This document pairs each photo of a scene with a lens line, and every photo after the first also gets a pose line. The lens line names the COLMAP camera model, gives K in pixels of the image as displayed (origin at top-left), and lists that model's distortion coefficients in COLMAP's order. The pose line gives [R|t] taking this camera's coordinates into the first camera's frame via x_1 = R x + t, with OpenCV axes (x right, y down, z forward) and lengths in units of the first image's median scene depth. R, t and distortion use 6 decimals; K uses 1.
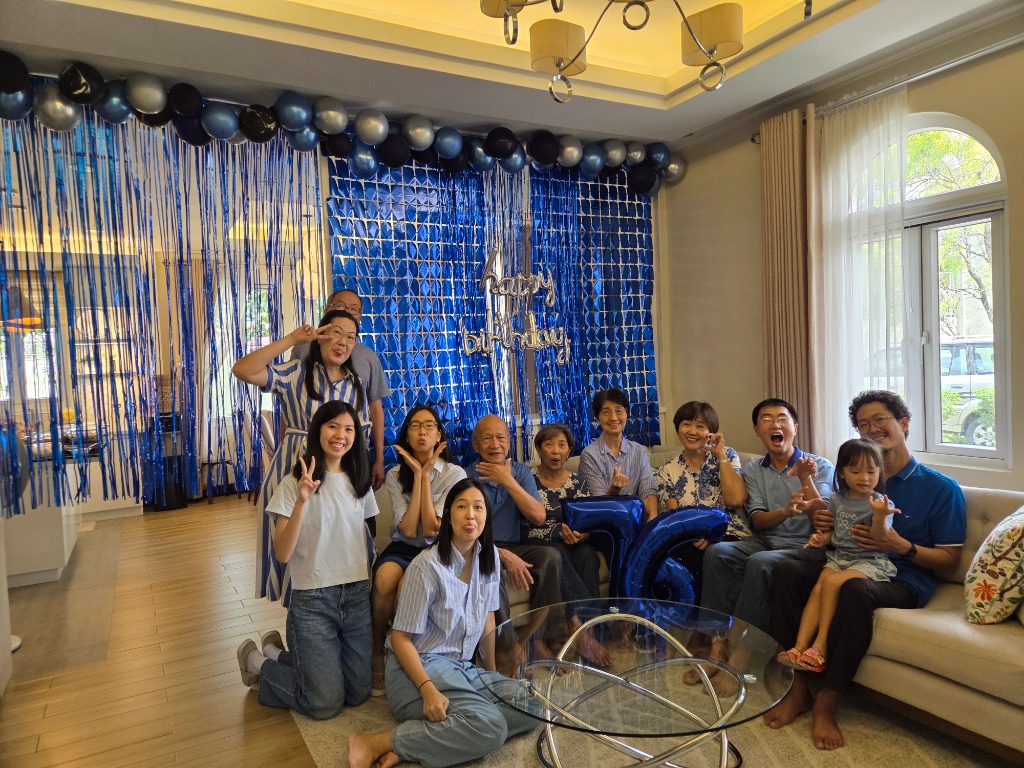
lens RADIAL K [[686.0, 0, 512.0], [0, 686.0, 384.0], [0, 0, 1]] dist [0.045320, -0.045779]
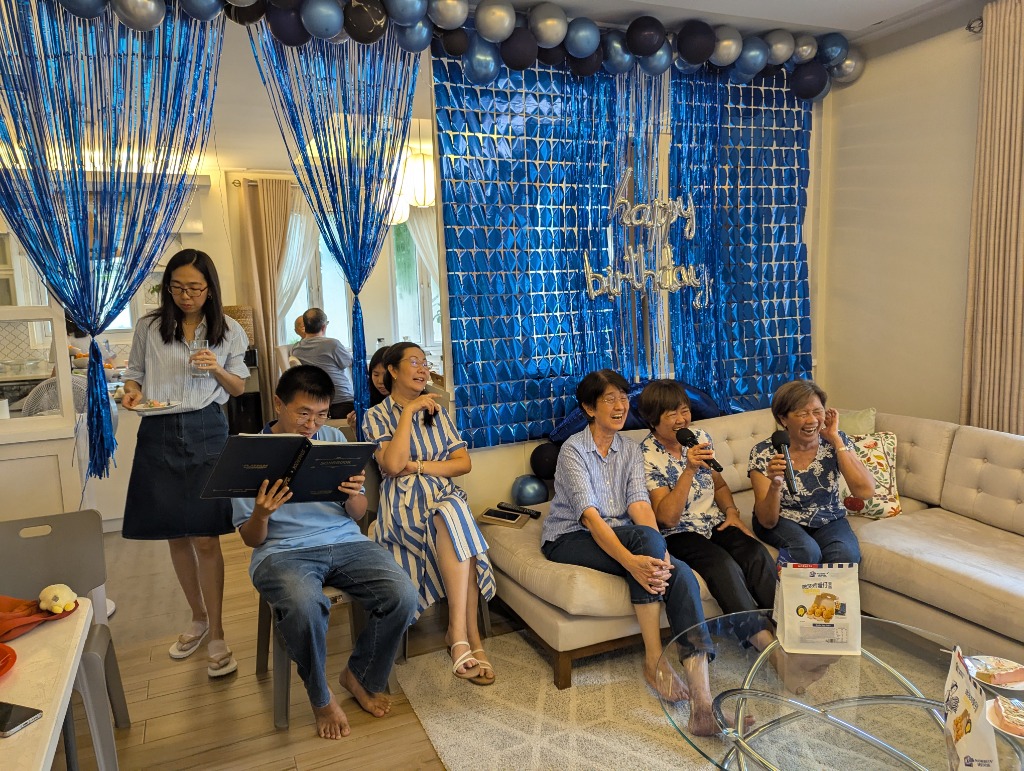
lens RADIAL K [[735.4, 0, 513.5], [0, 735.4, 379.2], [0, 0, 1]] dist [0.015942, 0.001150]
pose [[0.995966, 0.022394, -0.086892, -0.088154], [-0.014302, 0.995596, 0.092655, -0.026665], [0.088584, -0.091039, 0.991900, 0.087891]]
